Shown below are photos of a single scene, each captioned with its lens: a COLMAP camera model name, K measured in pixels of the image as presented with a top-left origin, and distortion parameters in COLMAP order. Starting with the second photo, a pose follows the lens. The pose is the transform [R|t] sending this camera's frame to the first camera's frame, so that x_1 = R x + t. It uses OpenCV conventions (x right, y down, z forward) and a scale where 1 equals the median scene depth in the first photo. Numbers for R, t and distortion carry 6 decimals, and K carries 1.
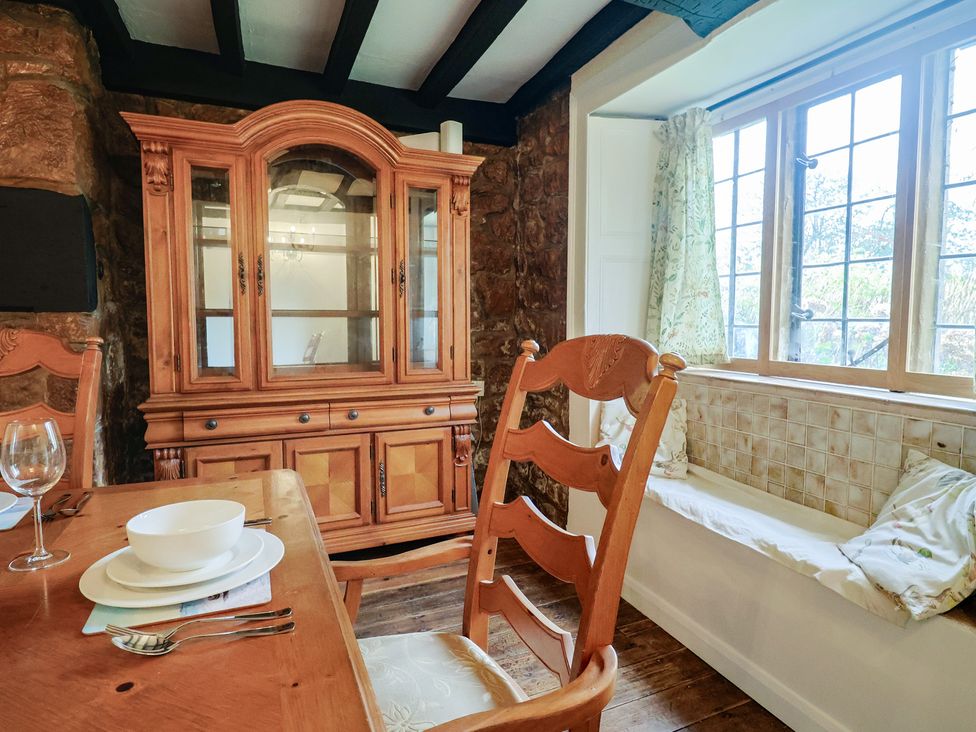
lens RADIAL K [[574.2, 0, 495.1], [0, 574.2, 360.5], [0, 0, 1]] dist [0.005727, -0.016575]
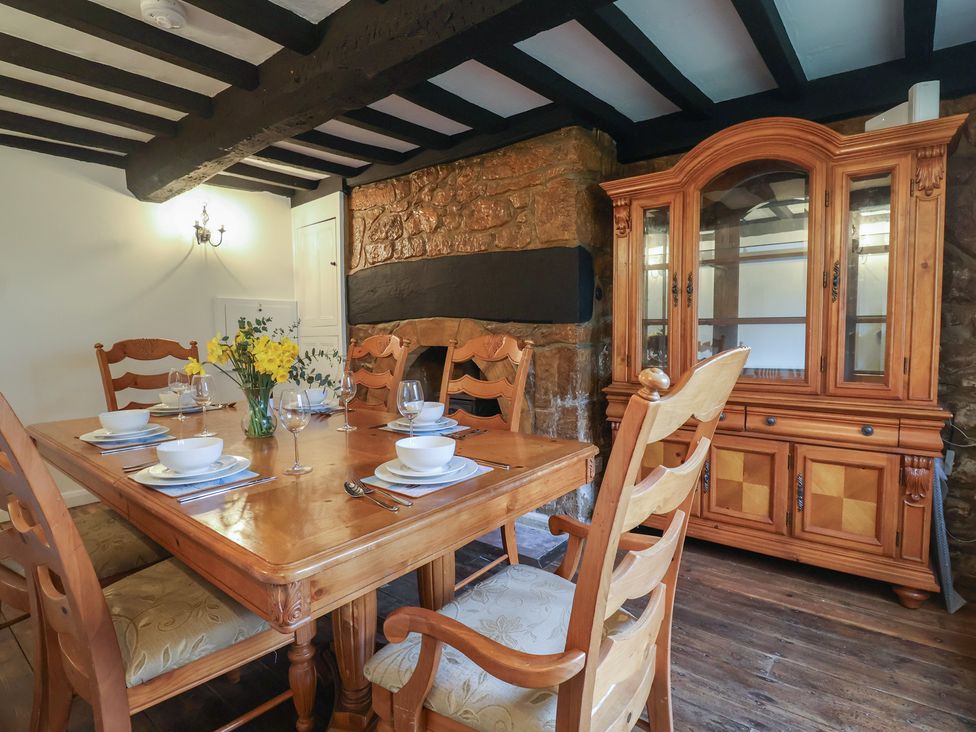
lens RADIAL K [[509.3, 0, 490.0], [0, 509.3, 360.6], [0, 0, 1]] dist [-0.001547, -0.012005]
pose [[0.464255, 0.050021, -0.884288, 0.305868], [-0.053288, 0.998173, 0.028486, -0.010167], [0.884097, 0.033898, 0.466072, 0.144314]]
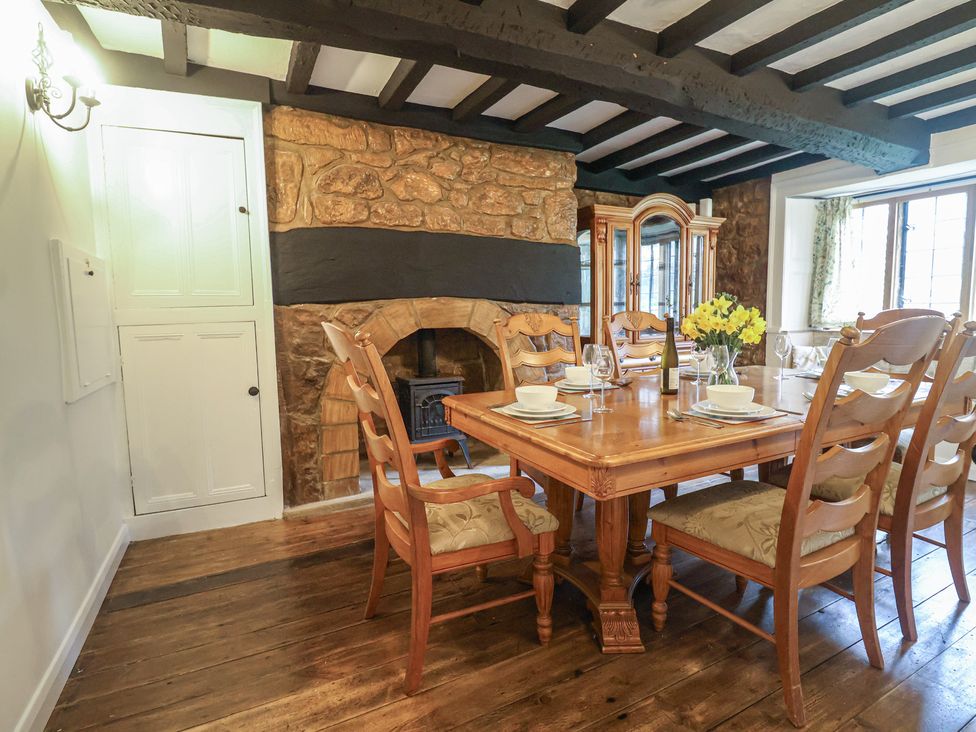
lens RADIAL K [[509.3, 0, 494.6], [0, 509.3, 362.5], [0, 0, 1]] dist [-0.001547, -0.012005]
pose [[0.997637, -0.023423, 0.064591, -0.924832], [0.021462, 0.999292, 0.030892, 0.047190], [-0.065269, -0.029433, 0.997434, -0.634624]]
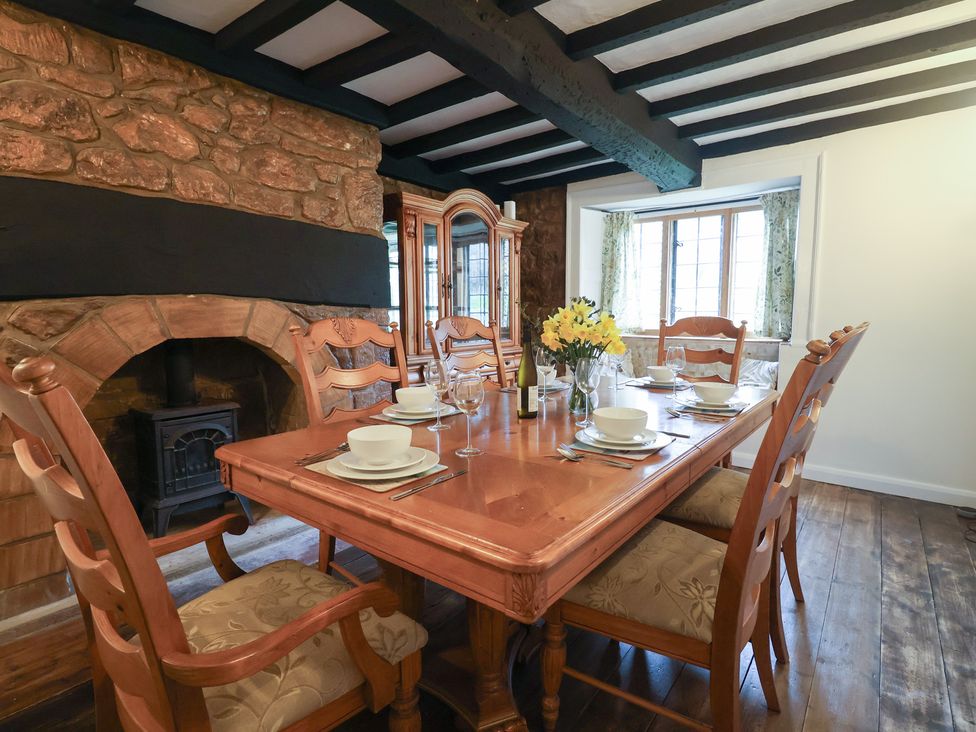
lens RADIAL K [[509.3, 0, 494.8], [0, 509.3, 359.9], [0, 0, 1]] dist [-0.001547, -0.012005]
pose [[0.877745, -0.048667, 0.476649, -0.951566], [0.038774, 0.998780, 0.030576, 0.029222], [-0.477556, -0.008356, 0.878562, -0.395882]]
